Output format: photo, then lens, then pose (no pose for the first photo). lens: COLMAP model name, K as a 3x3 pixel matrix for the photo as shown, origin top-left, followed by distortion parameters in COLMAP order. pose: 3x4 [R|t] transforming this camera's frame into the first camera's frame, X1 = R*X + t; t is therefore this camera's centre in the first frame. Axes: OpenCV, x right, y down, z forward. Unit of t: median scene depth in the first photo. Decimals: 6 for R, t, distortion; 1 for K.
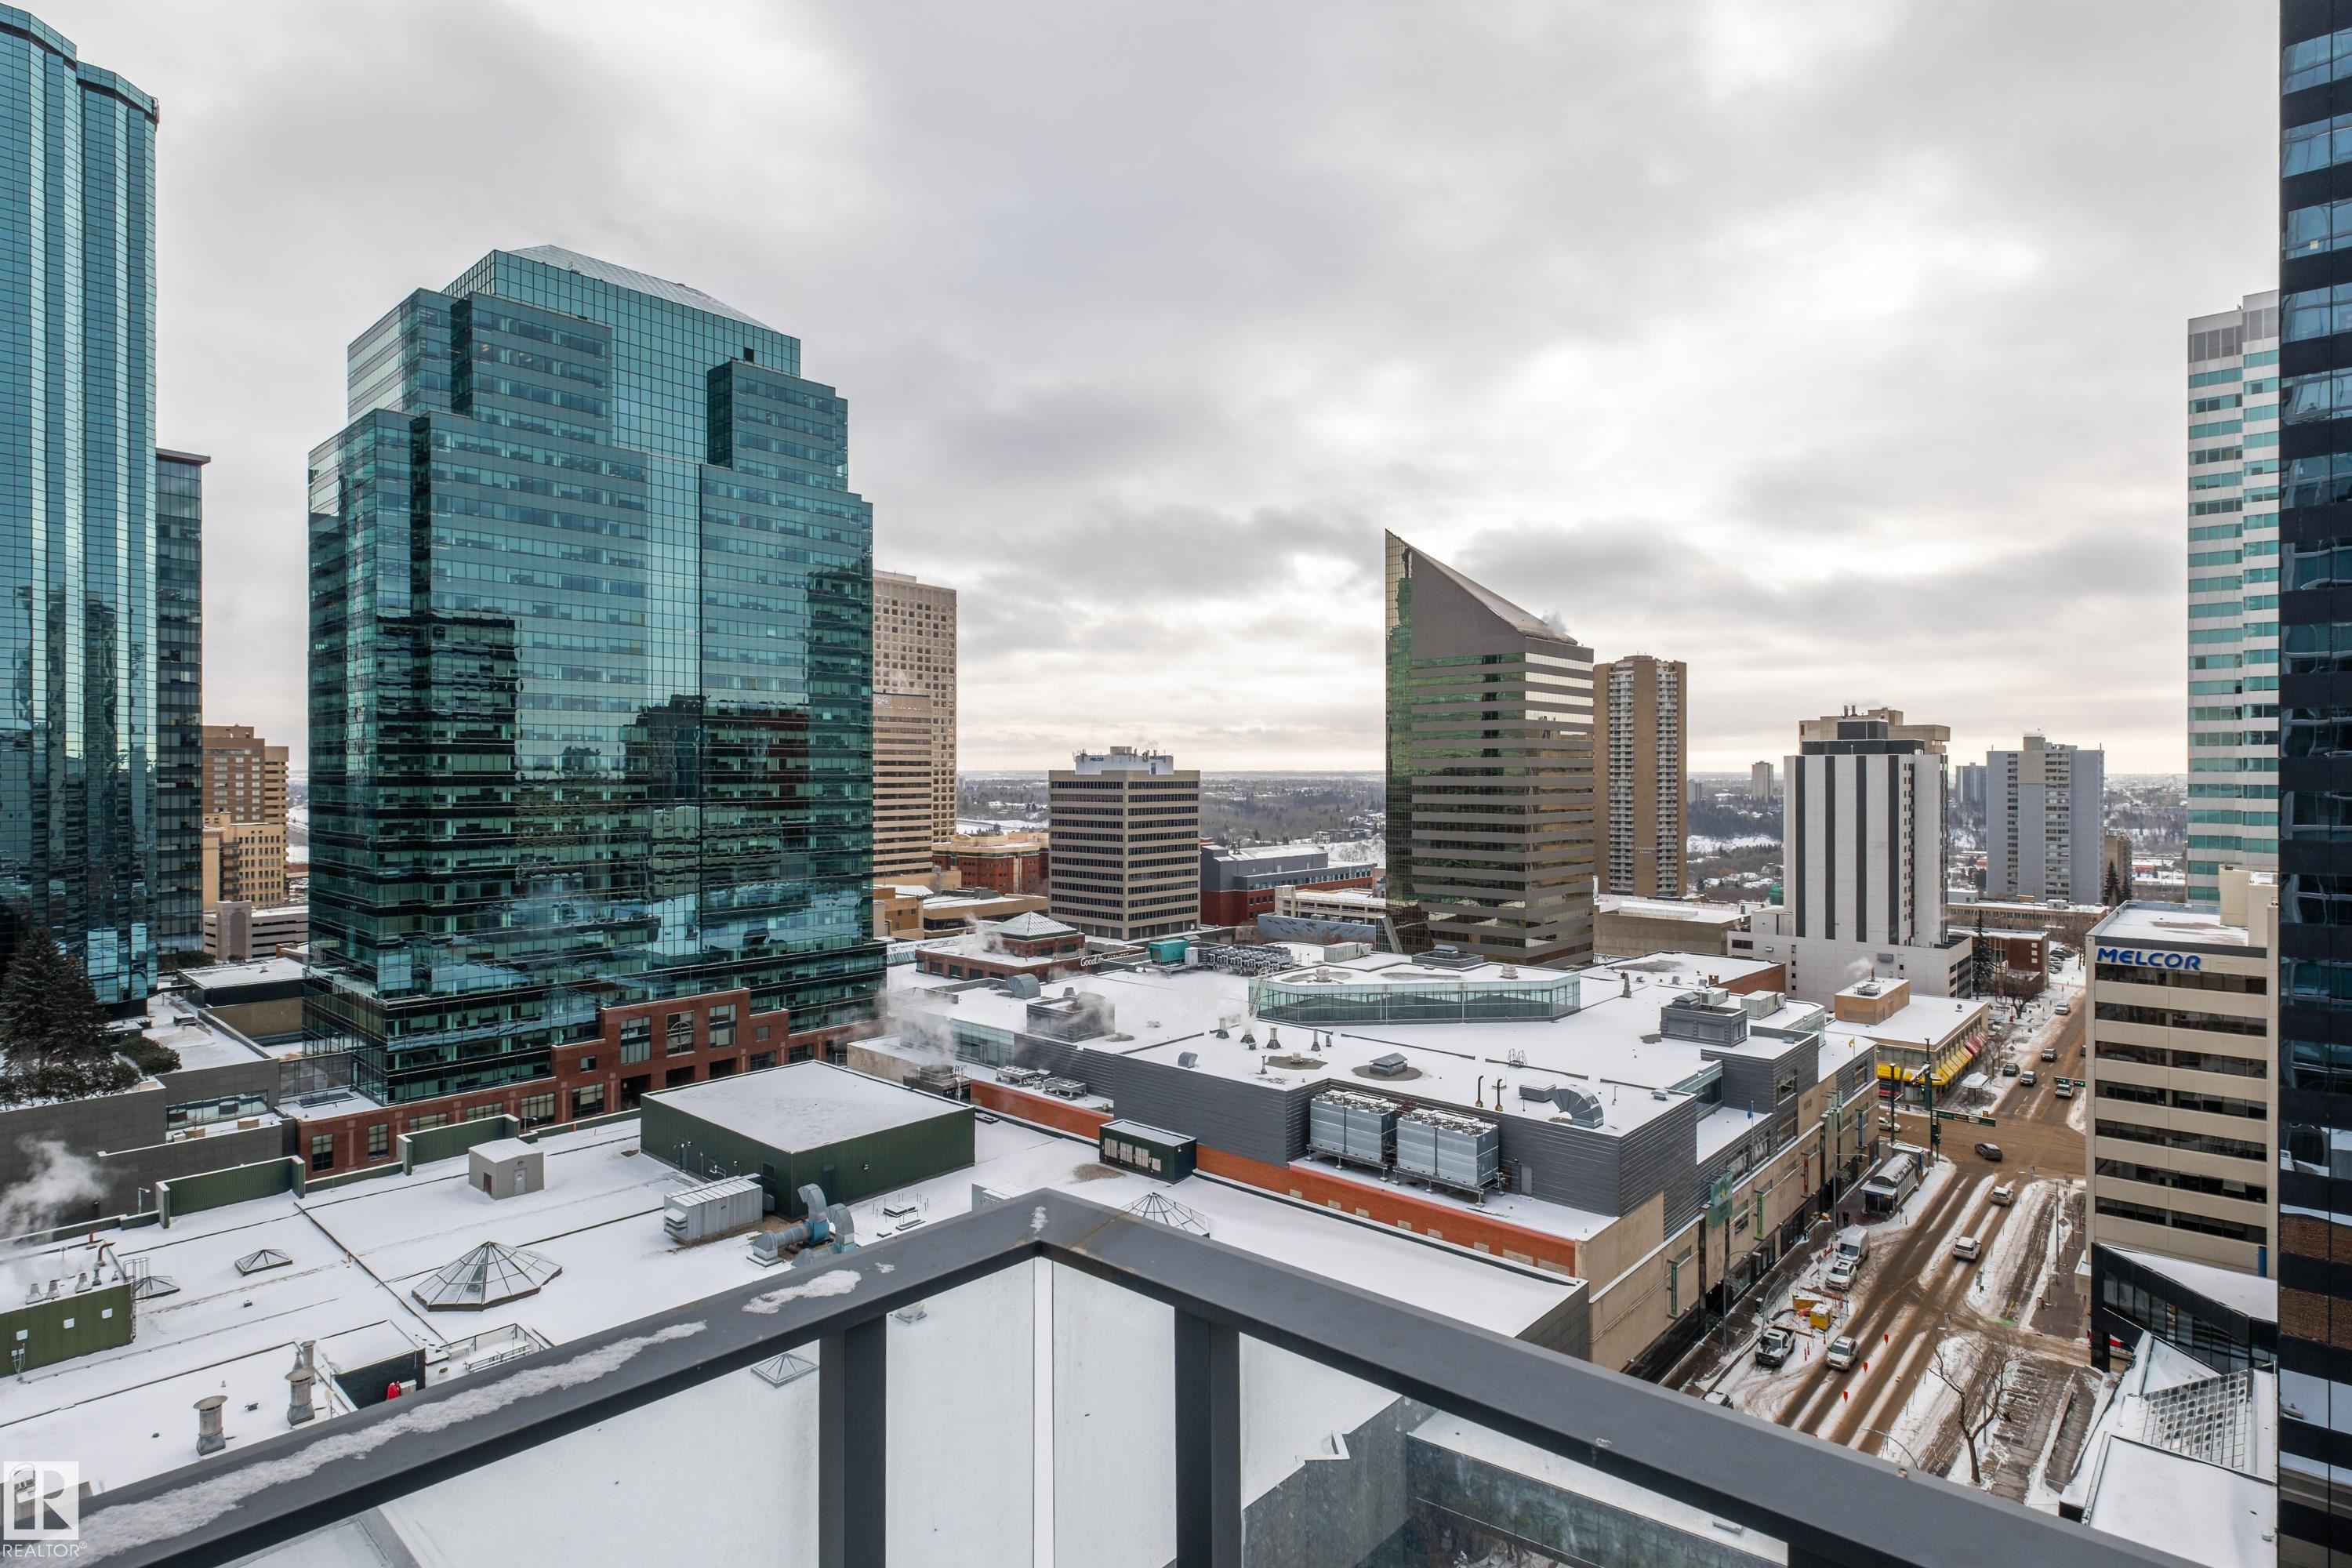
lens RADIAL K [[1216.6, 0, 1177.5], [0, 1216.6, 776.1], [0, 0, 1]] dist [0.004980, -0.003423]
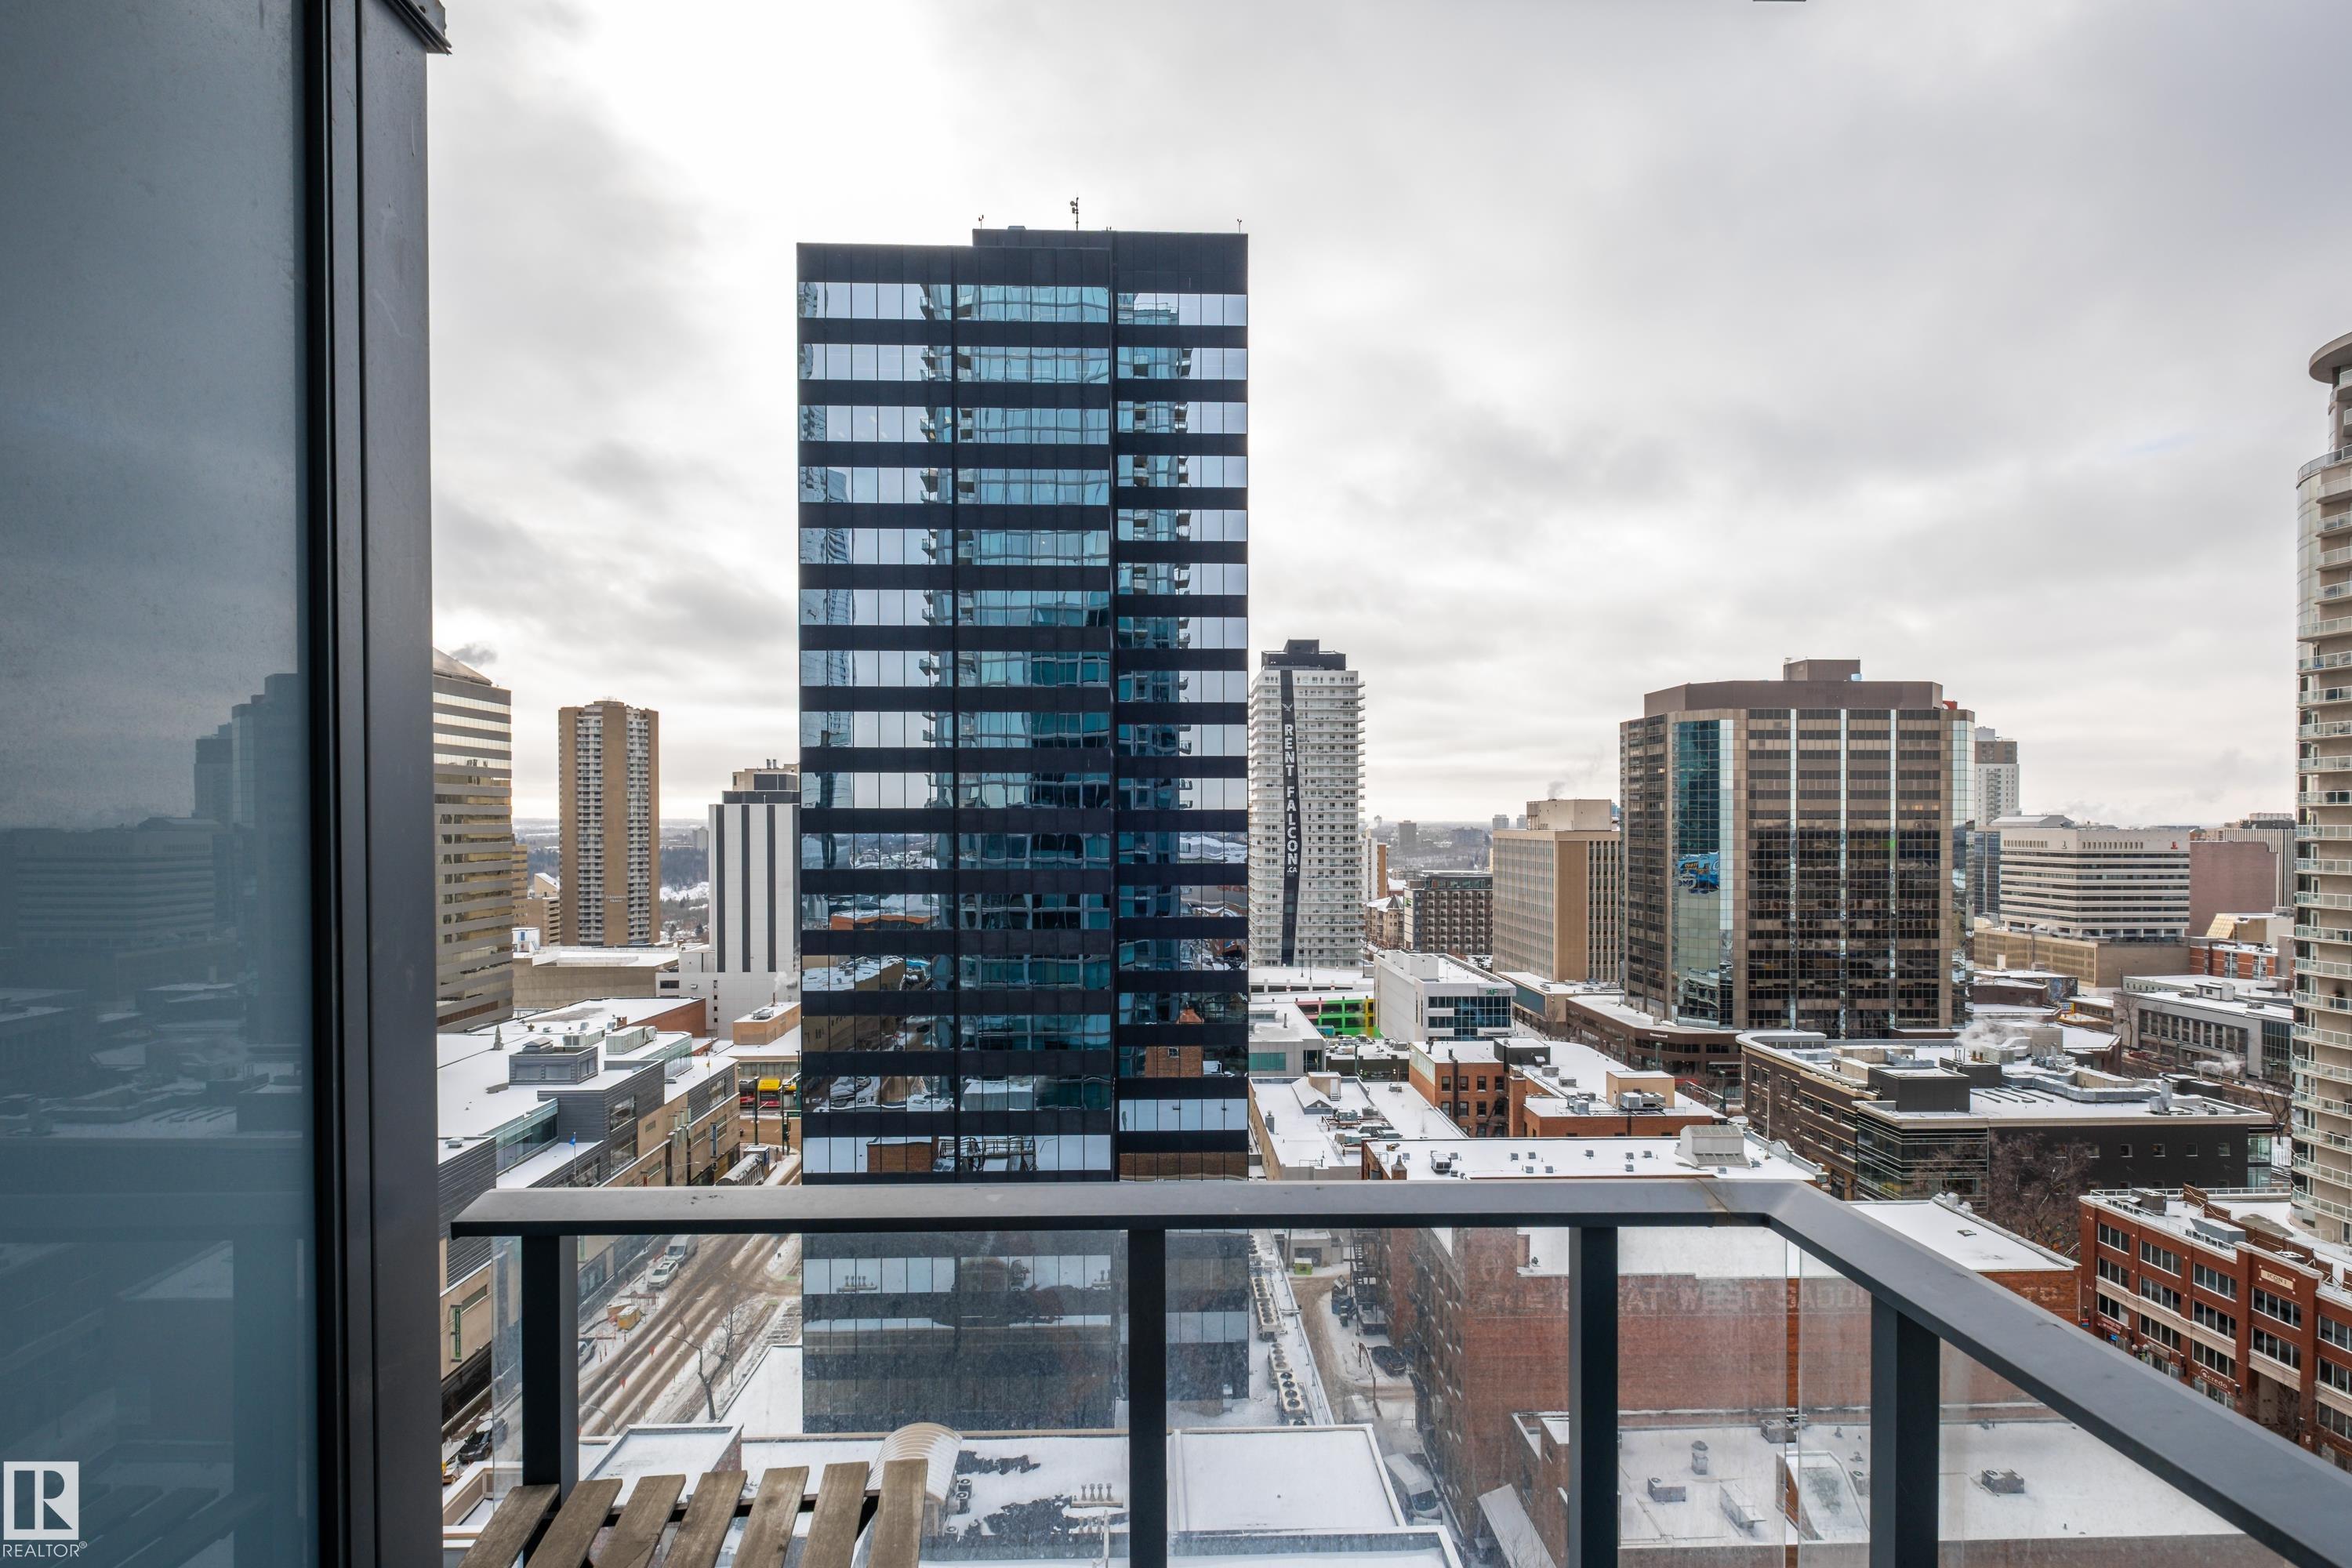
lens RADIAL K [[1214.4, 0, 1178.5], [0, 1214.4, 830.6], [0, 0, 1]] dist [0.001006, -0.001759]
pose [[0.714170, -0.006018, 0.699947, 0.593280], [0.001986, 0.999976, 0.006571, 0.003485], [-0.699970, -0.003302, 0.714165, -0.594175]]
